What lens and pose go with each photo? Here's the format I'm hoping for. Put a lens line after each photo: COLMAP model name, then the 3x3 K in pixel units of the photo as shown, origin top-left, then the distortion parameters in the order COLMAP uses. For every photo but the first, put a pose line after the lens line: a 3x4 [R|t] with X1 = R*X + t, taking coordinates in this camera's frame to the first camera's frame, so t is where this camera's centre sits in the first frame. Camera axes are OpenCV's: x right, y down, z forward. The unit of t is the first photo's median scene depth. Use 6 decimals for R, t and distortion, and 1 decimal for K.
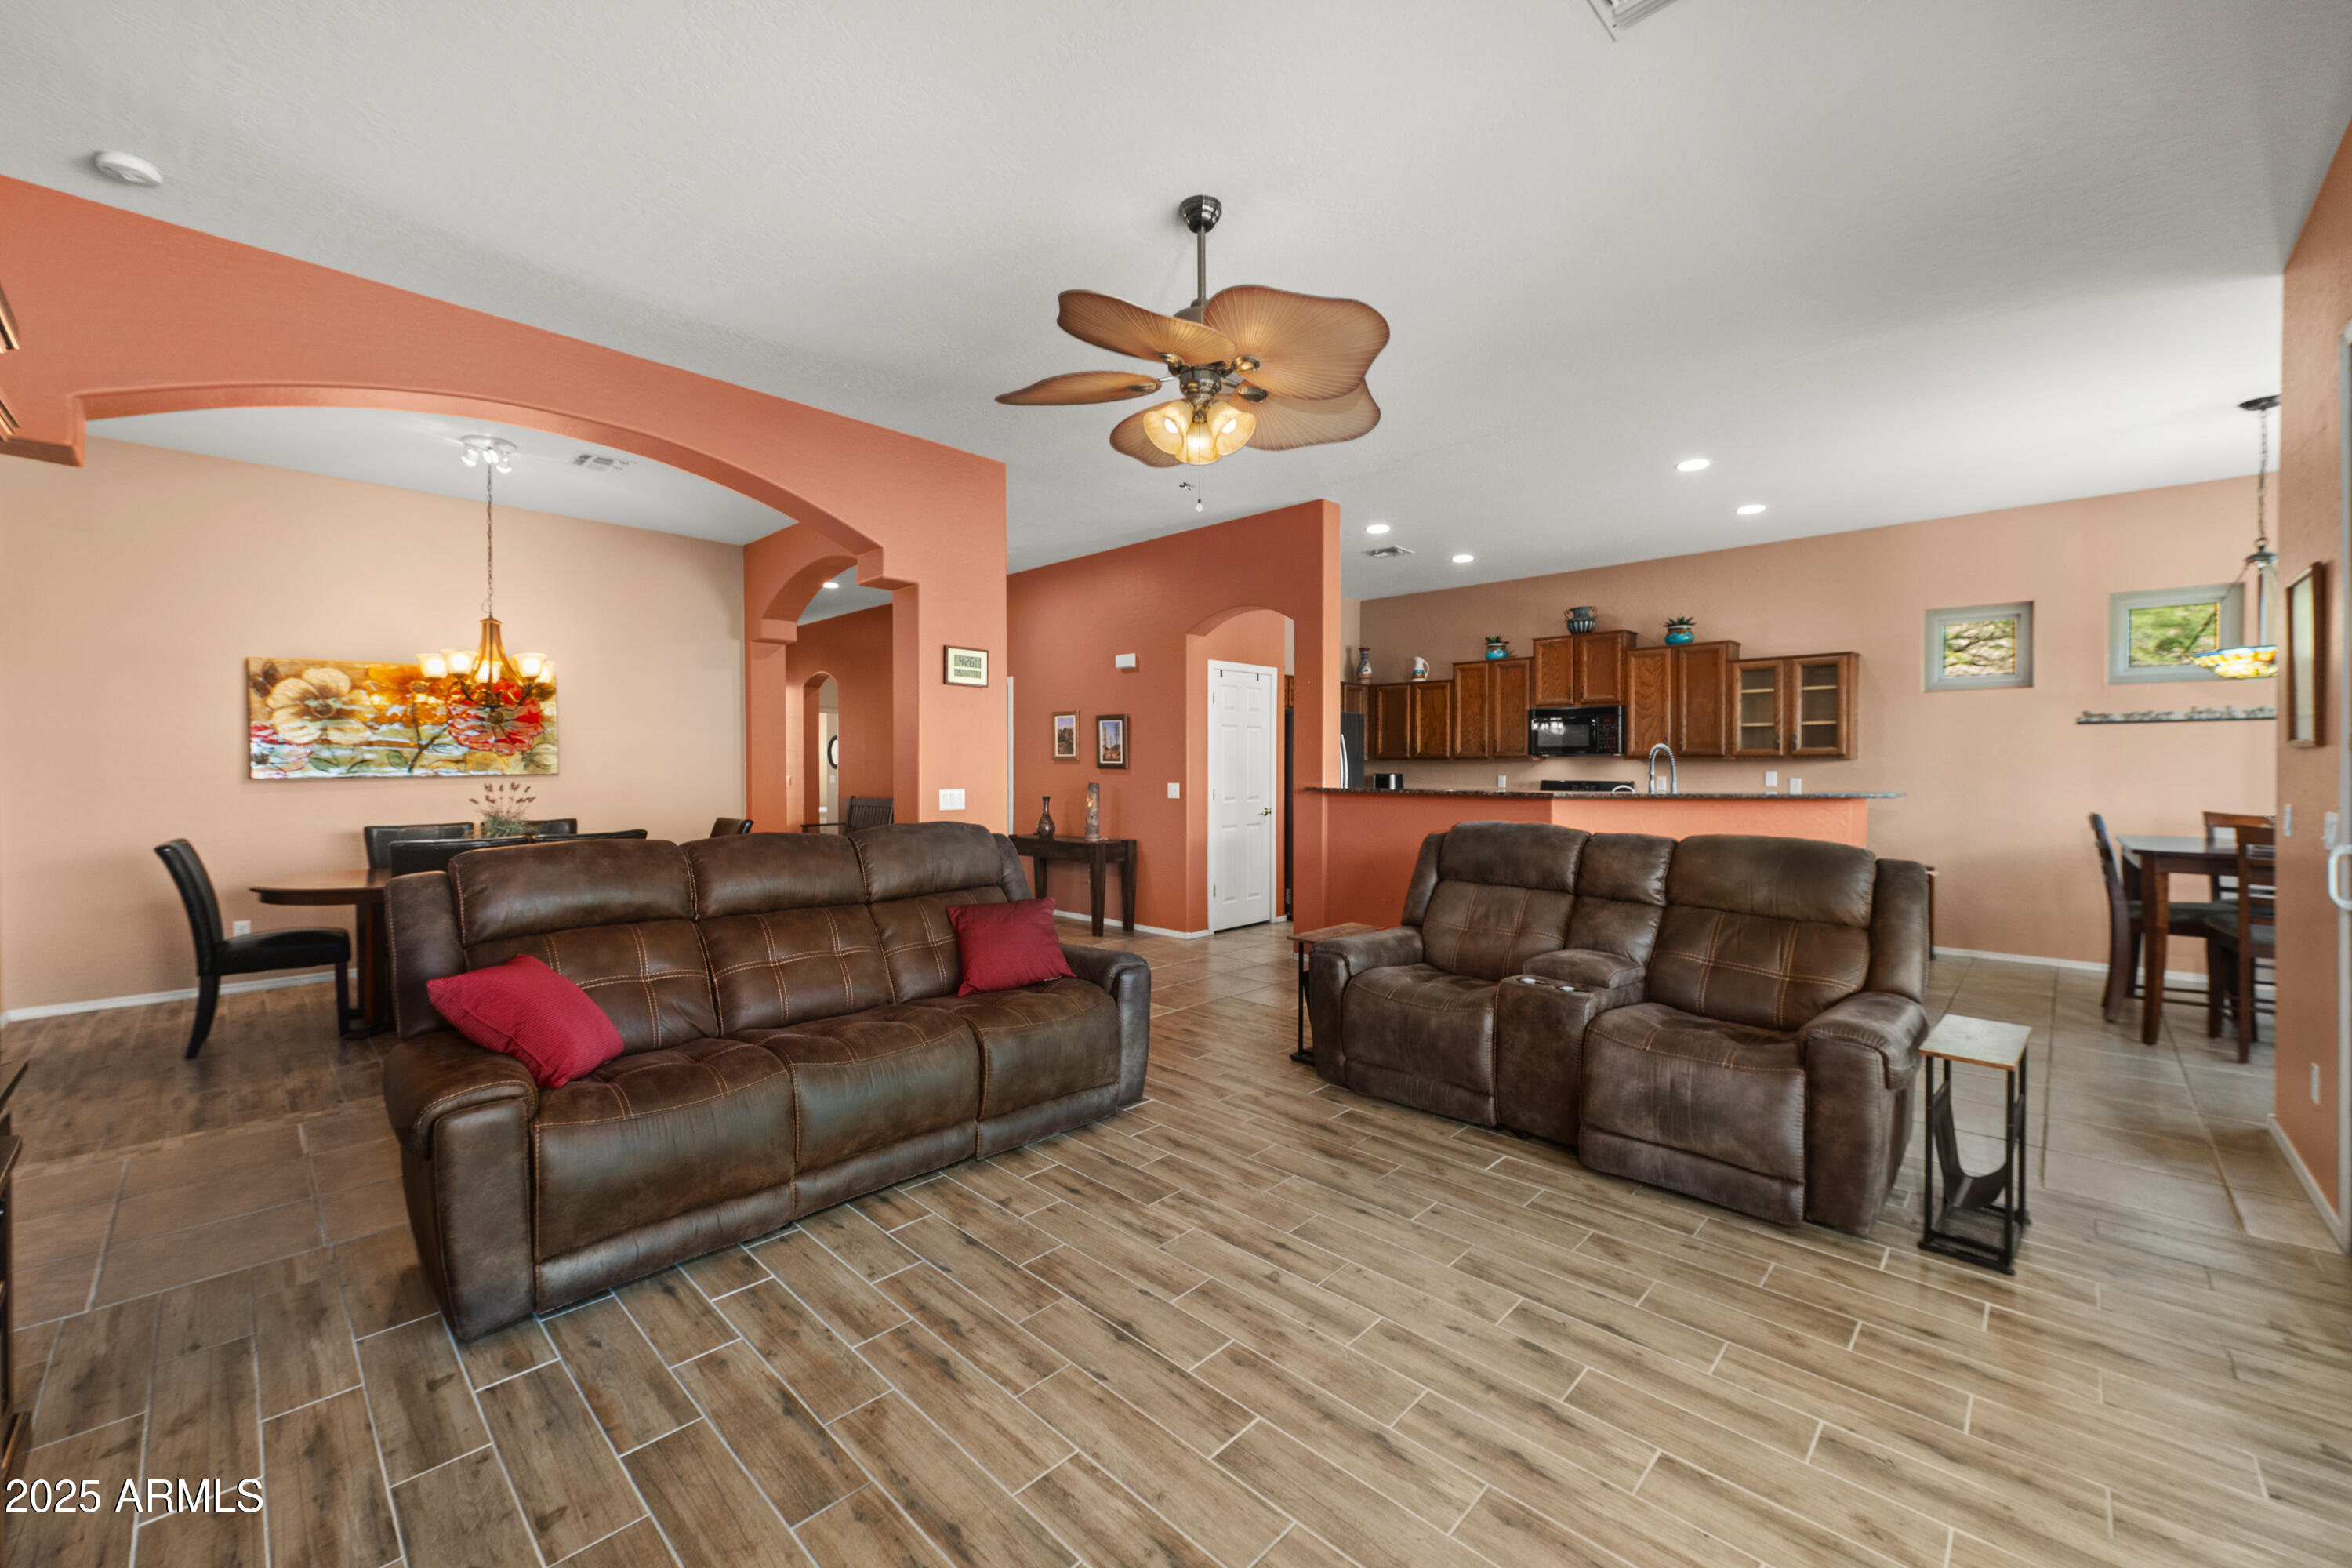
lens RADIAL K [[927.6, 0, 1162.1], [0, 927.6, 779.2], [0, 0, 1]] dist [-0.011886, 0.000644]
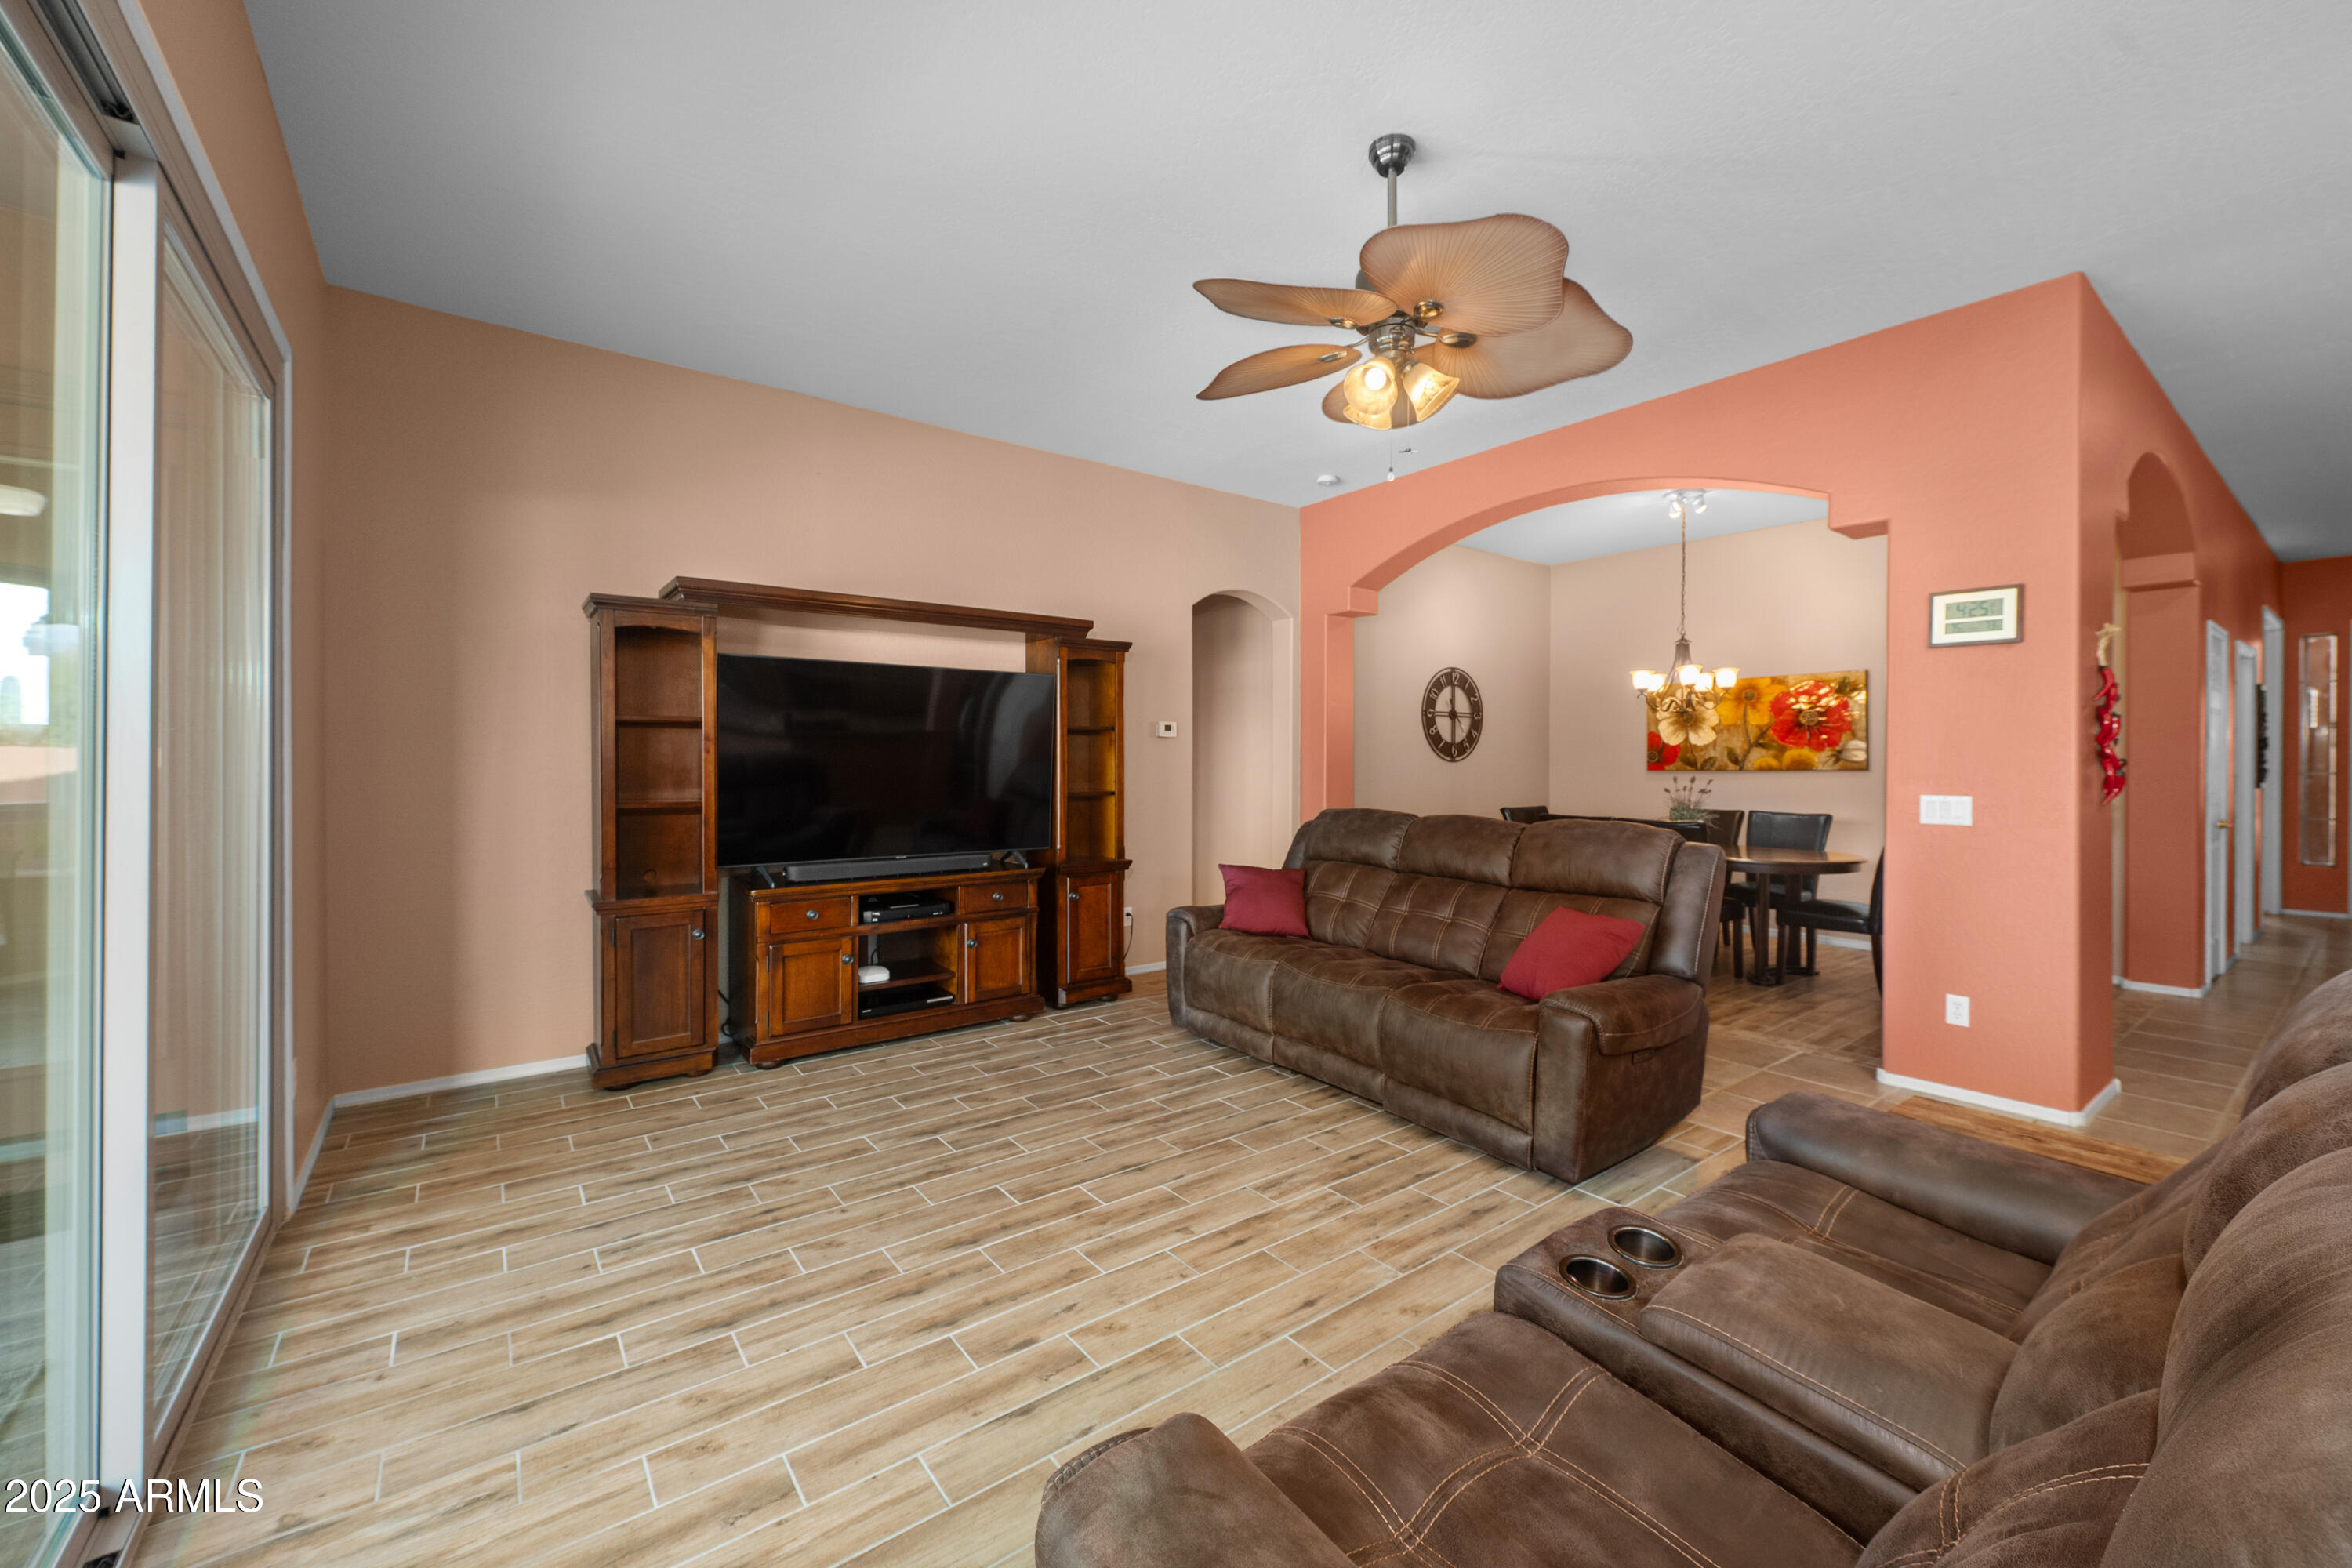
lens RADIAL K [[927.6, 0, 1176.5], [0, 927.6, 759.9], [0, 0, 1]] dist [-0.011886, 0.000644]
pose [[-0.148314, 0.004469, -0.988930, 1.225421], [-0.019841, 0.999775, 0.007493, -0.021897], [0.988741, 0.020733, -0.148192, 1.171668]]
